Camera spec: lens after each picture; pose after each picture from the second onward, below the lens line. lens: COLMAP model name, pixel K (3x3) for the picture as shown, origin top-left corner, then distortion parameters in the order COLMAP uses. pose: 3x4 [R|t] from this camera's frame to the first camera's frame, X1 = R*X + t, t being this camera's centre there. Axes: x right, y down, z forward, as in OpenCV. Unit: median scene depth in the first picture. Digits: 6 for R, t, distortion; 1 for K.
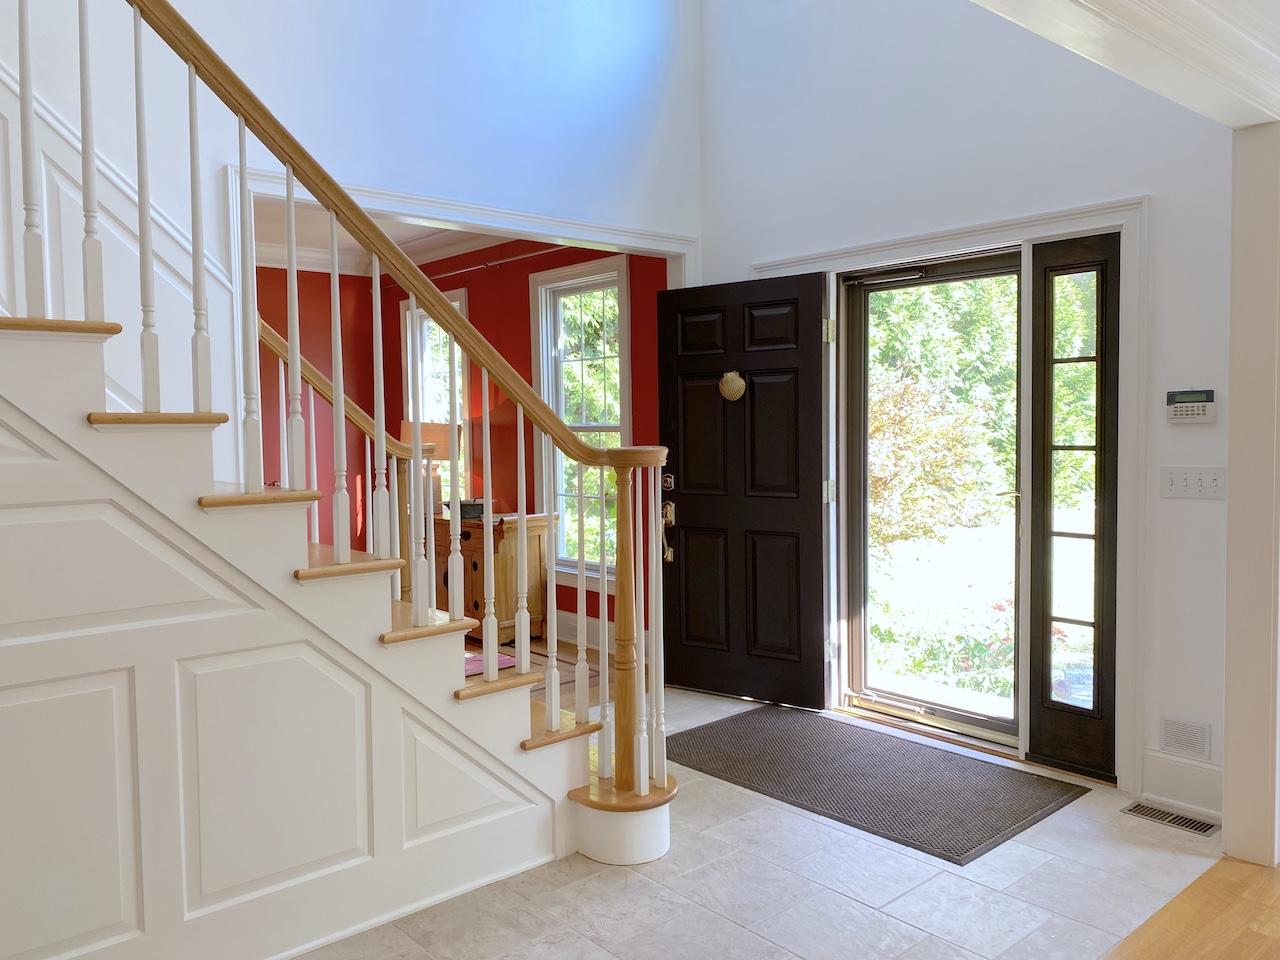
lens RADIAL K [[987.6, 0, 640.0], [0, 987.6, 480.0], [0, 0, 1]] dist [0.005013, 0.001893]
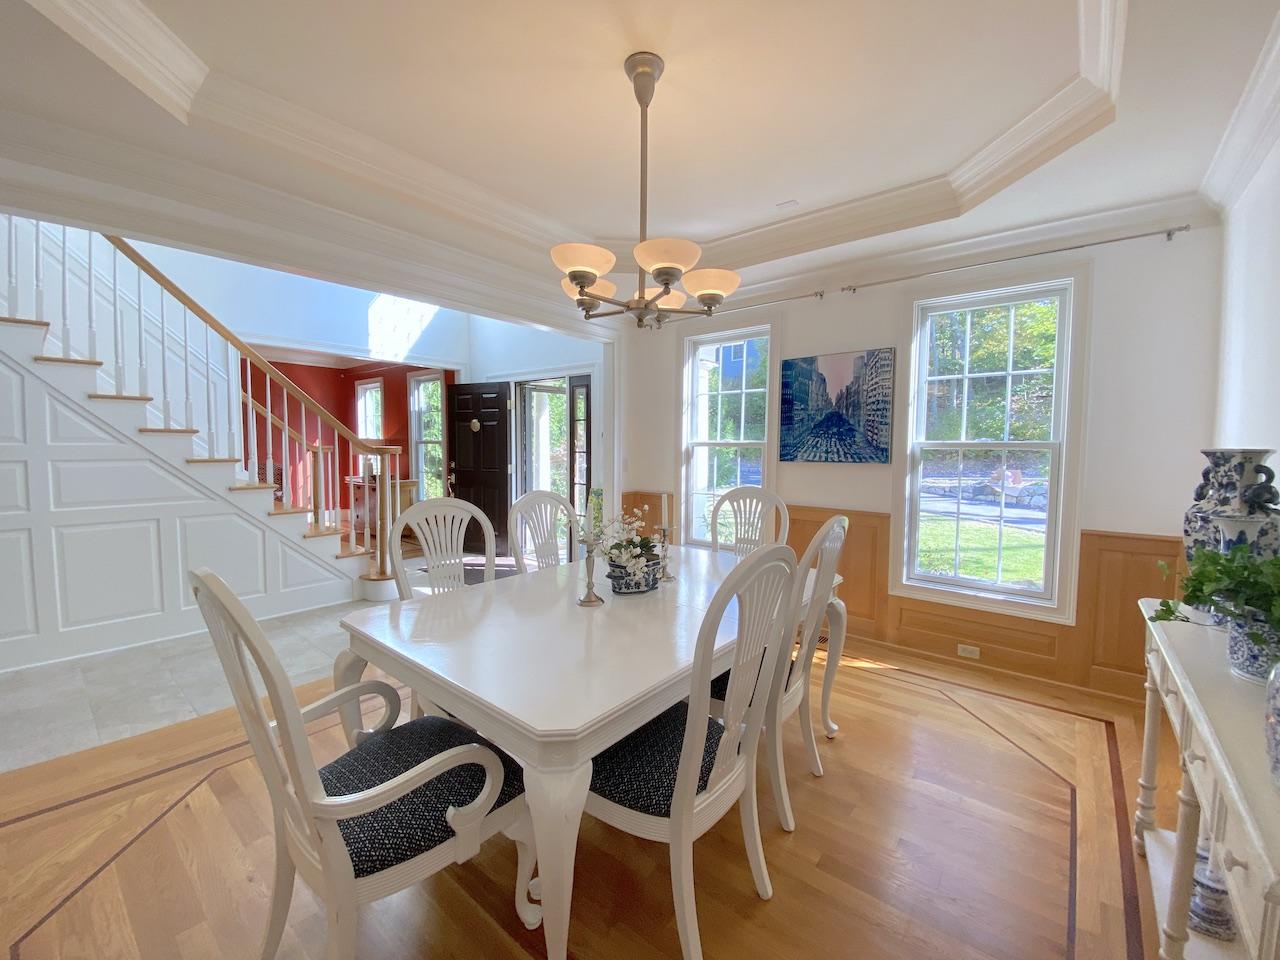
lens RADIAL K [[514.4, 0, 637.1], [0, 514.4, 479.1], [0, 0, 1]] dist [0.012636, -0.017049]
pose [[0.987215, 0.012734, 0.158888, 0.348407], [-0.013761, 0.999891, 0.005362, 0.028667], [-0.158802, -0.007480, 0.987282, -0.384681]]
